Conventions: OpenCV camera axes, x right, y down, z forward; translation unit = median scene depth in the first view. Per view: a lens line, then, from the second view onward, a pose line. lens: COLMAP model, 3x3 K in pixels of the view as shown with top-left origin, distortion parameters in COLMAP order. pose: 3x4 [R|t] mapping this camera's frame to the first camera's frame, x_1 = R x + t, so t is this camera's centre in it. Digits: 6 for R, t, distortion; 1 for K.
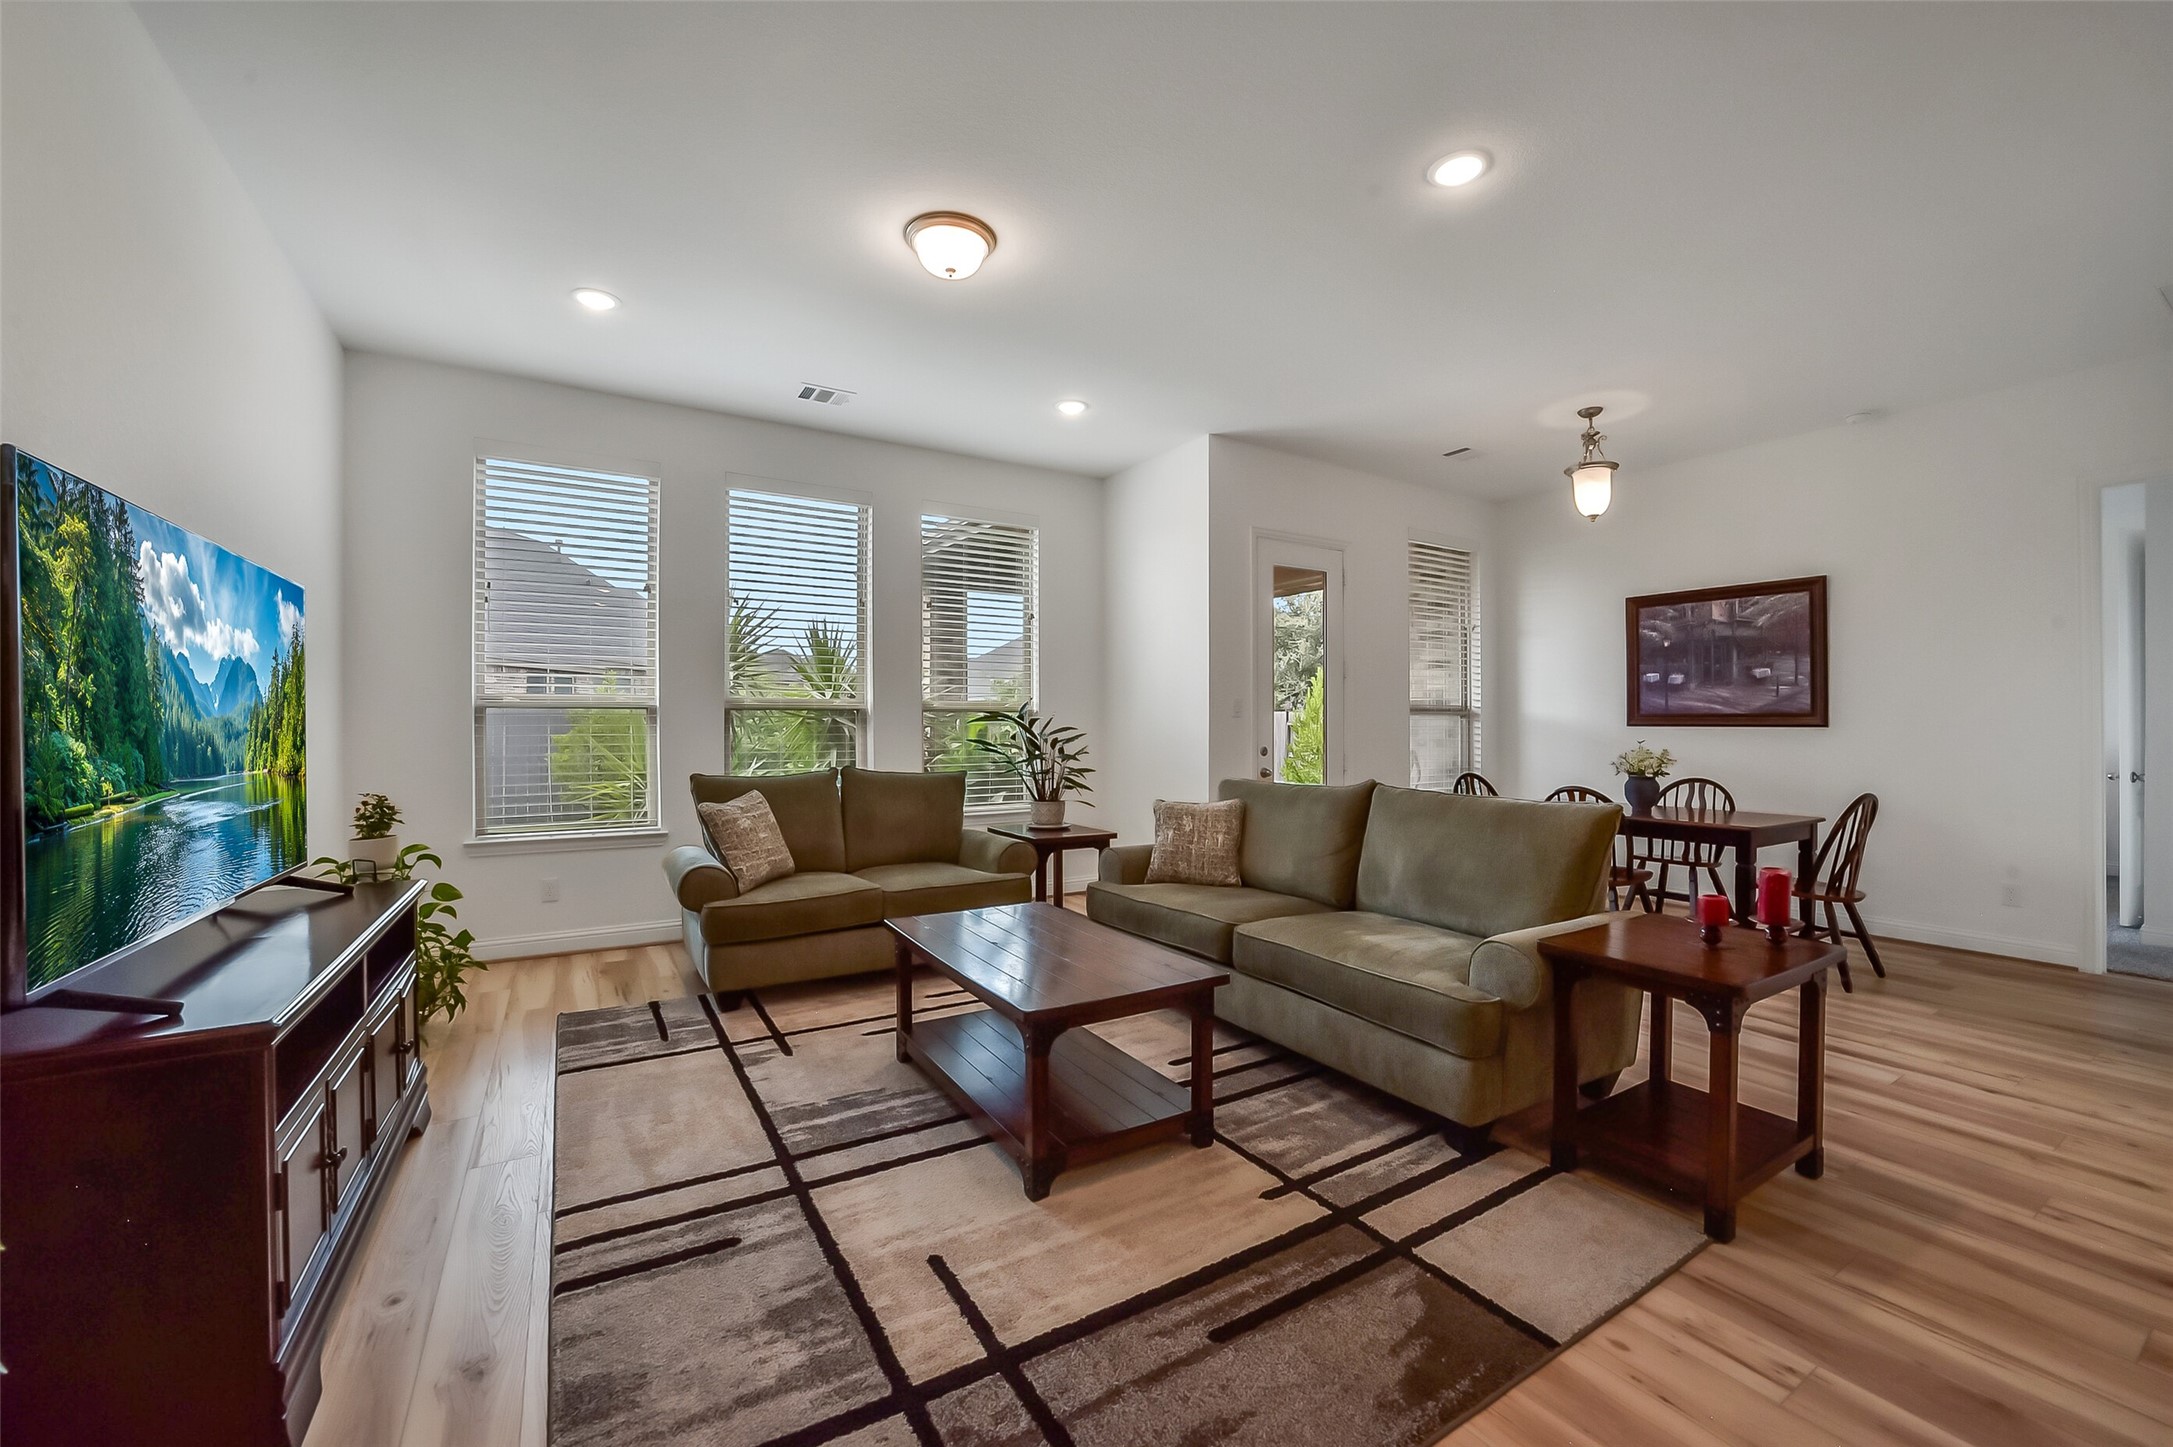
lens RADIAL K [[858.8, 0, 1093.2], [0, 858.8, 719.9], [0, 0, 1]] dist [-0.036550, 0.009290]
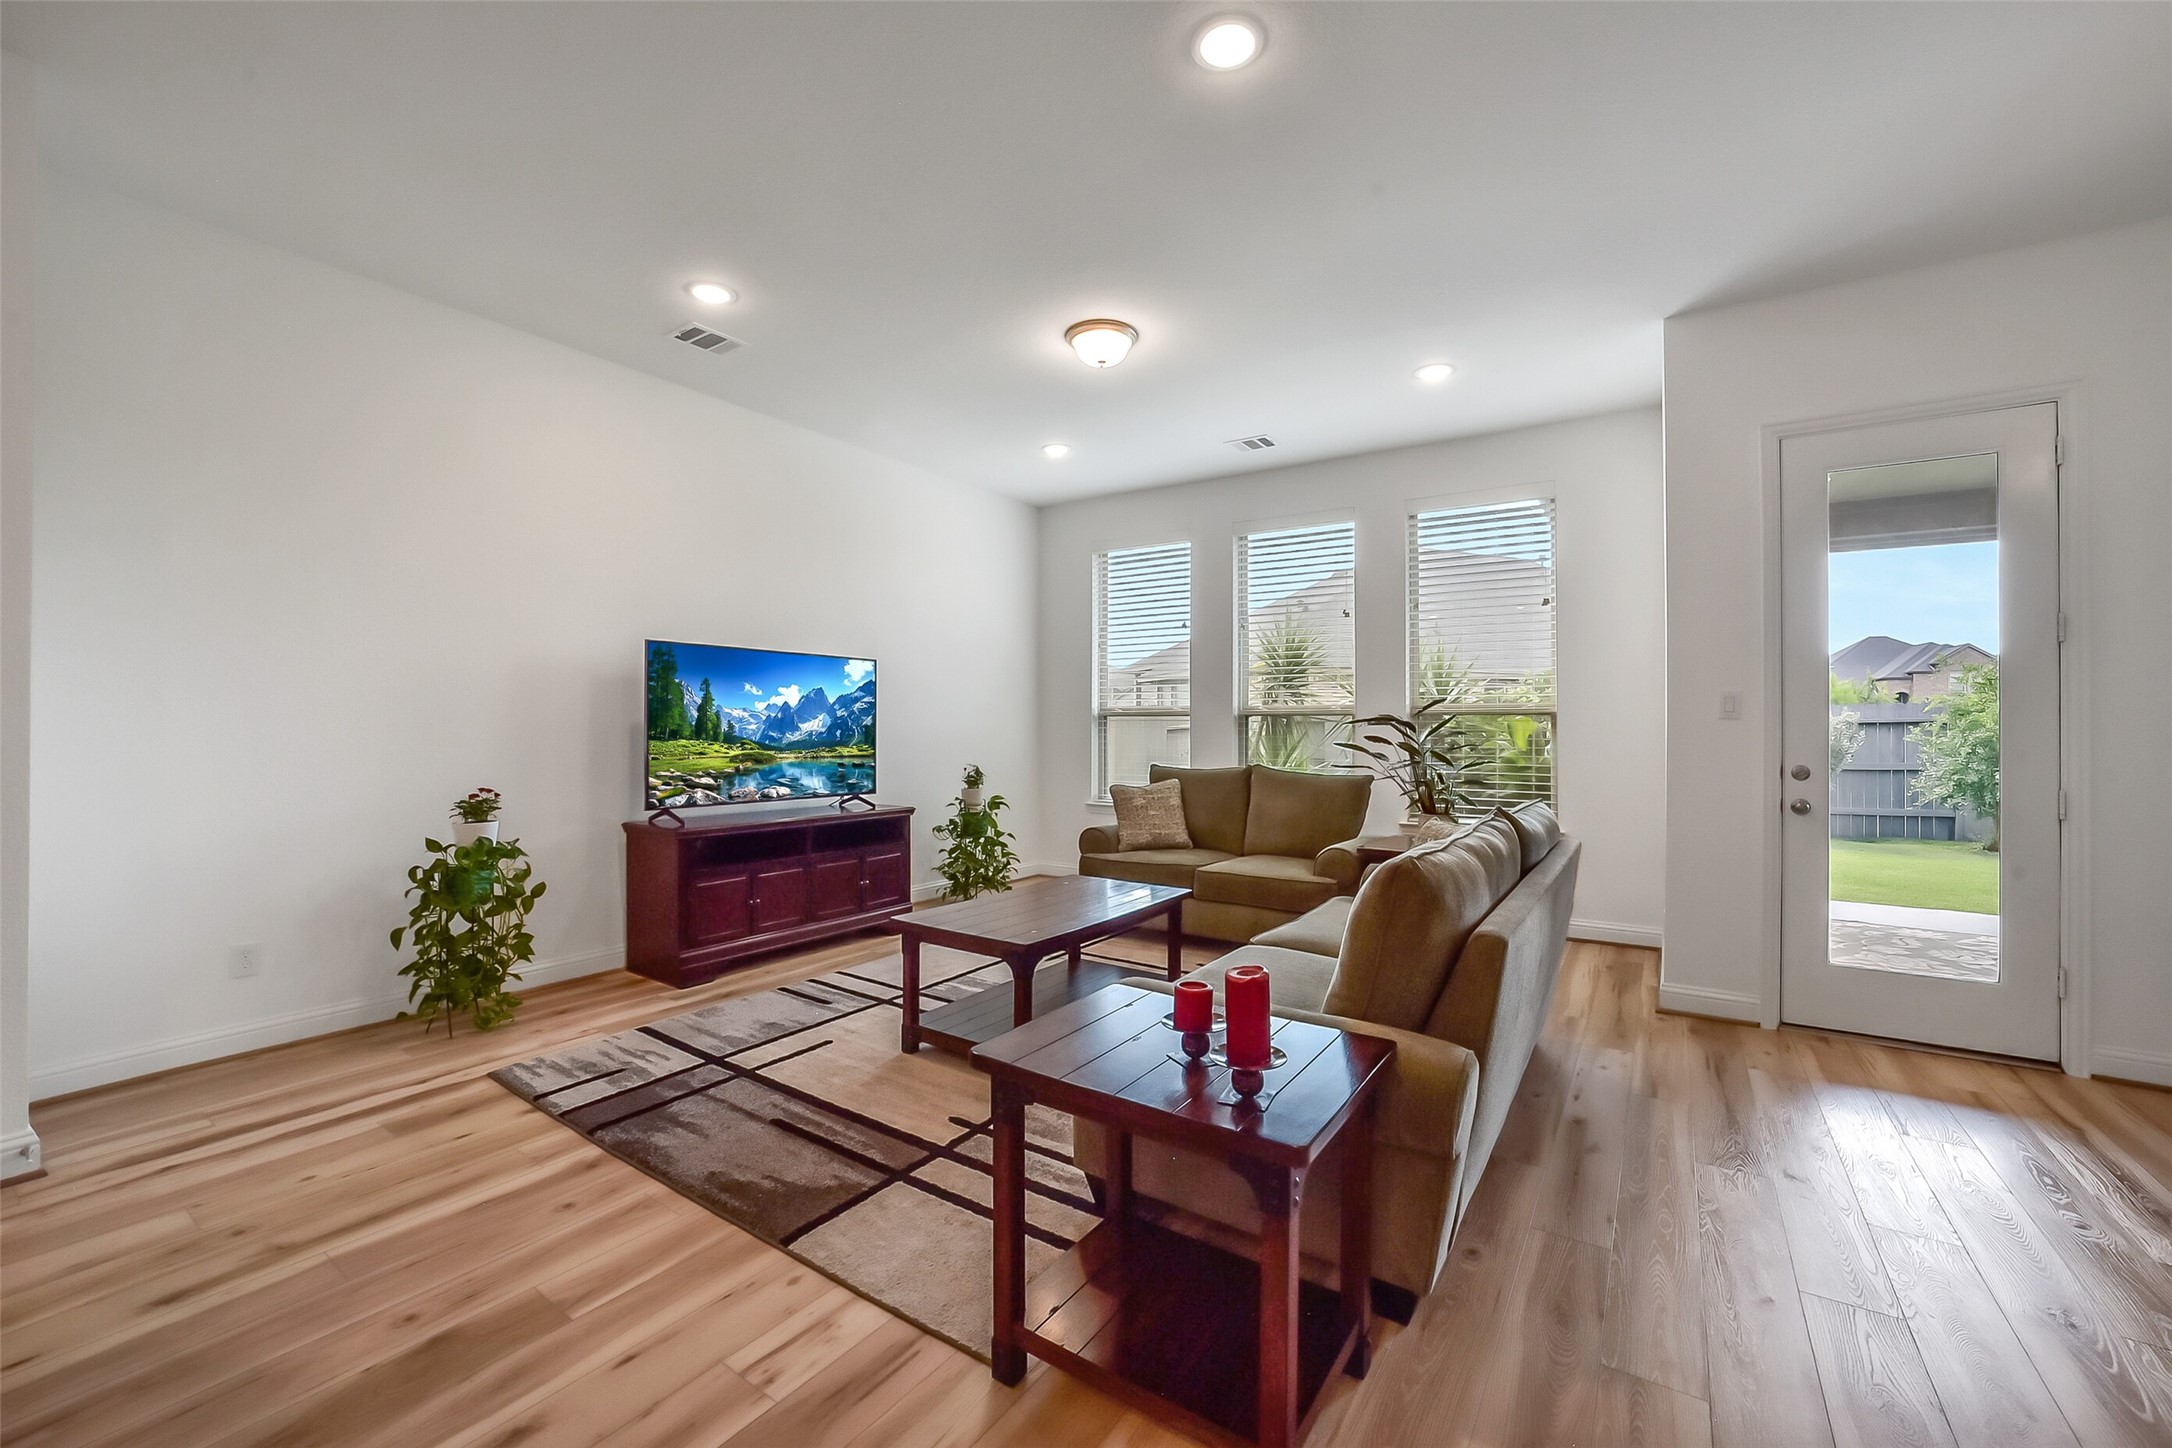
lens RADIAL K [[858.4, 0, 1092.7], [0, 858.4, 720.5], [0, 0, 1]] dist [-0.036550, 0.009290]
pose [[0.410869, -0.004227, -0.911685, 0.598021], [-0.000210, 0.999989, -0.004731, 0.000753], [0.911694, 0.002135, 0.410863, 0.294376]]
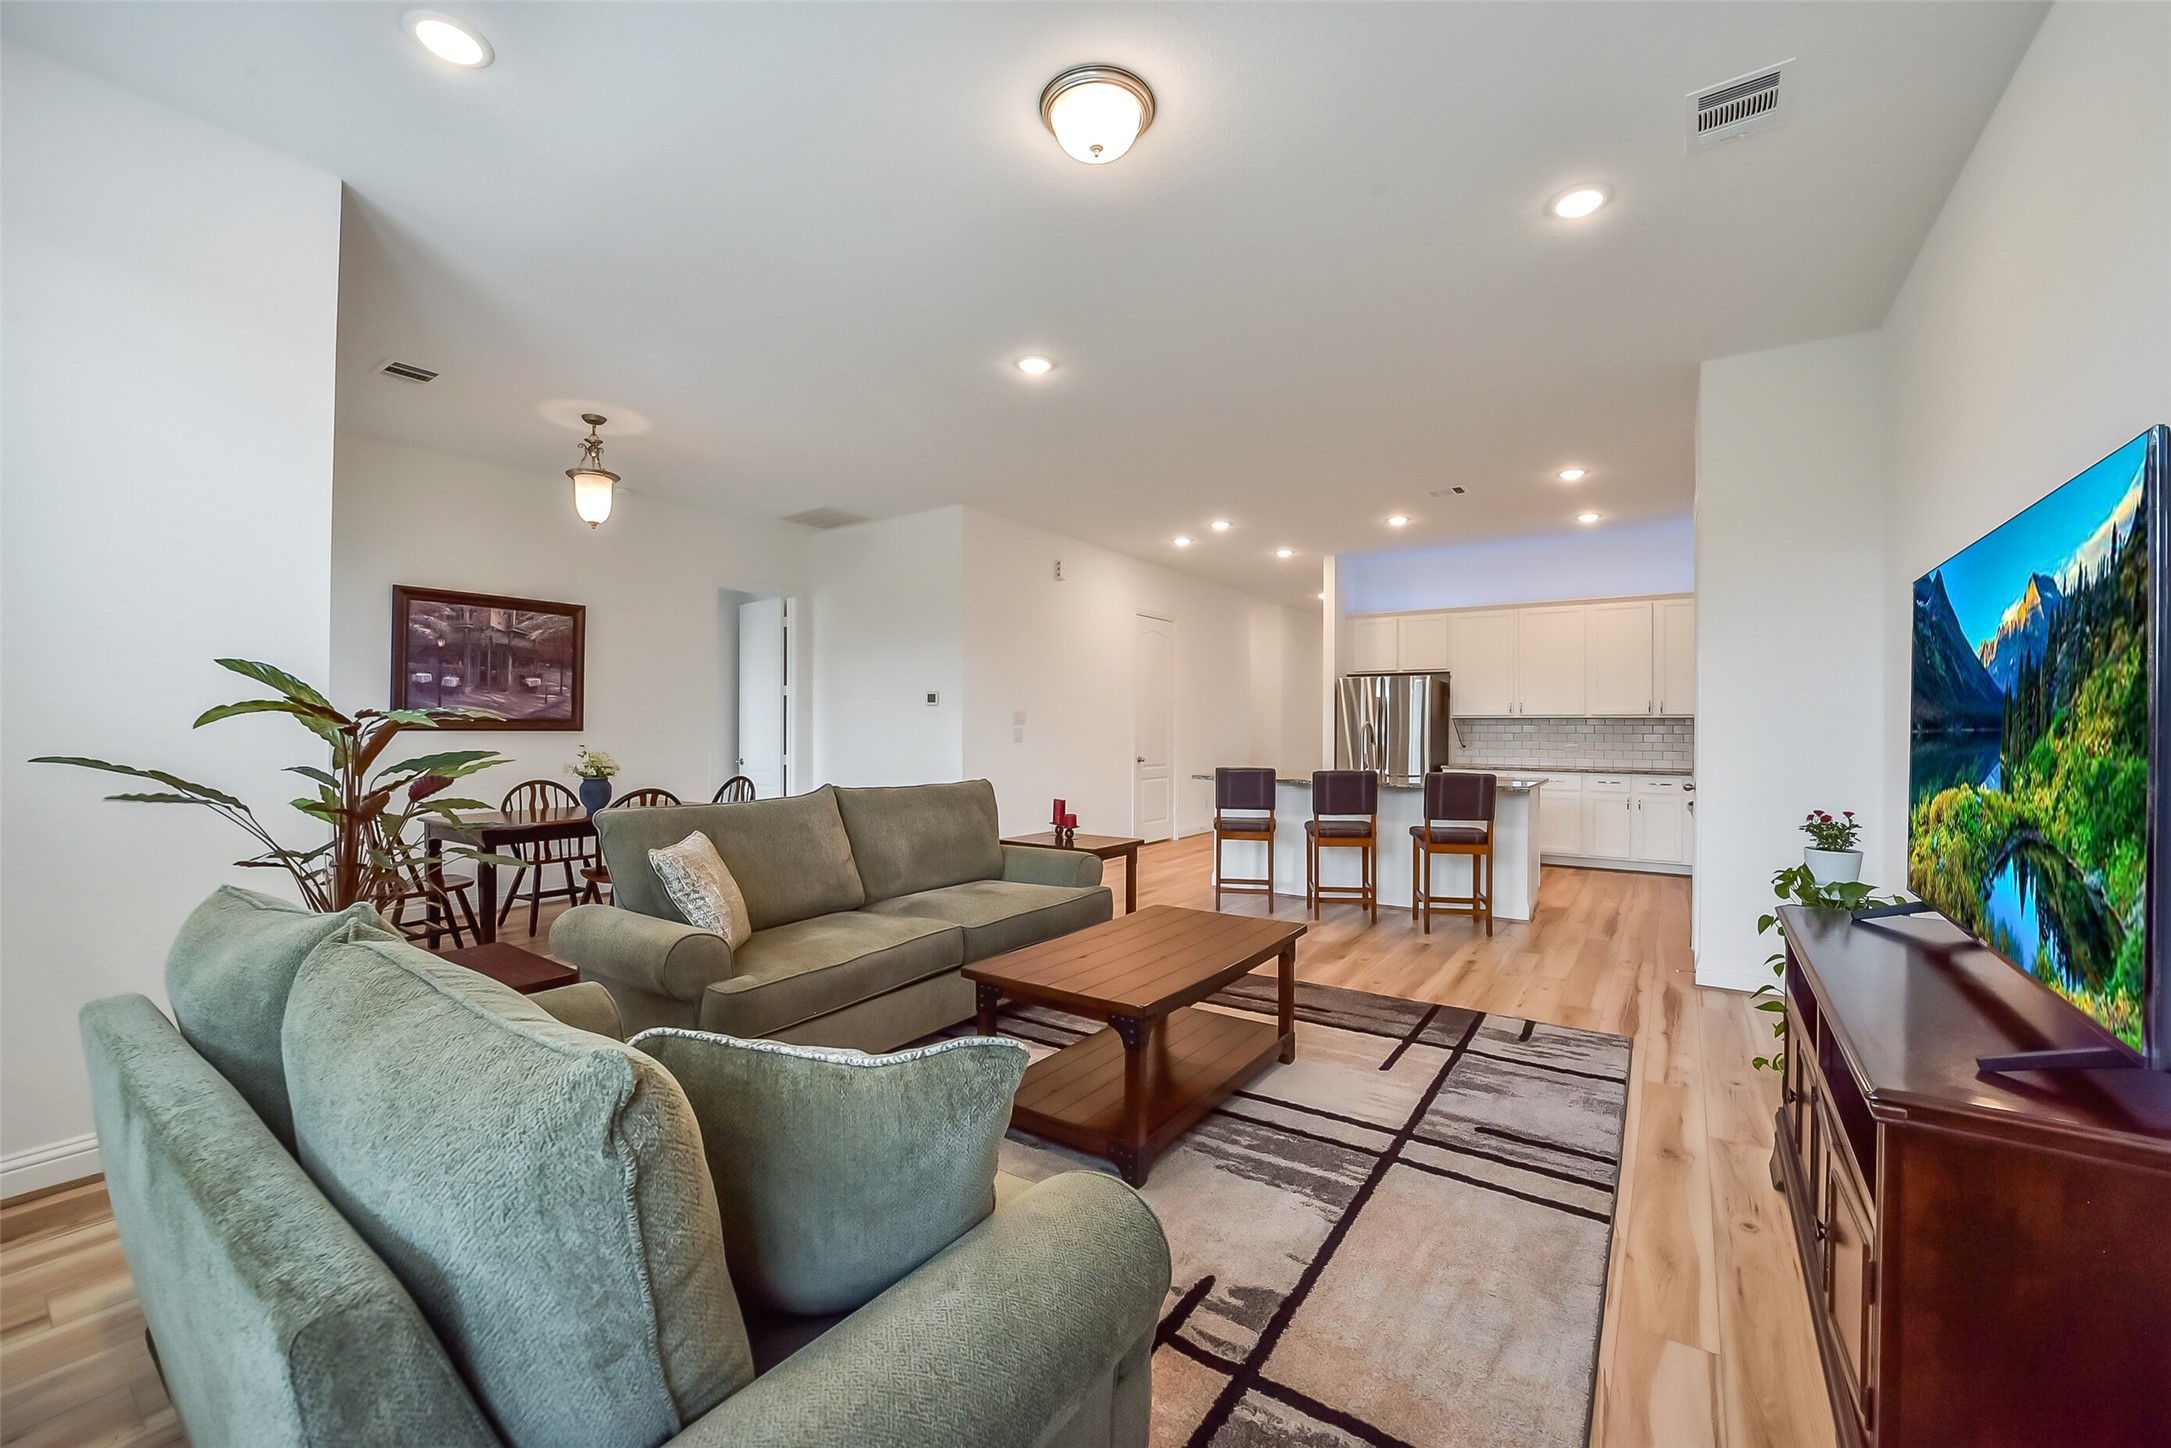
lens RADIAL K [[858.0, 0, 1092.2], [0, 858.0, 720.5], [0, 0, 1]] dist [-0.036550, 0.009290]
pose [[-0.407102, 0.004334, 0.913372, -0.542228], [-0.007765, 0.999936, -0.008205, -0.002219], [-0.913350, -0.010433, -0.407042, 0.818642]]
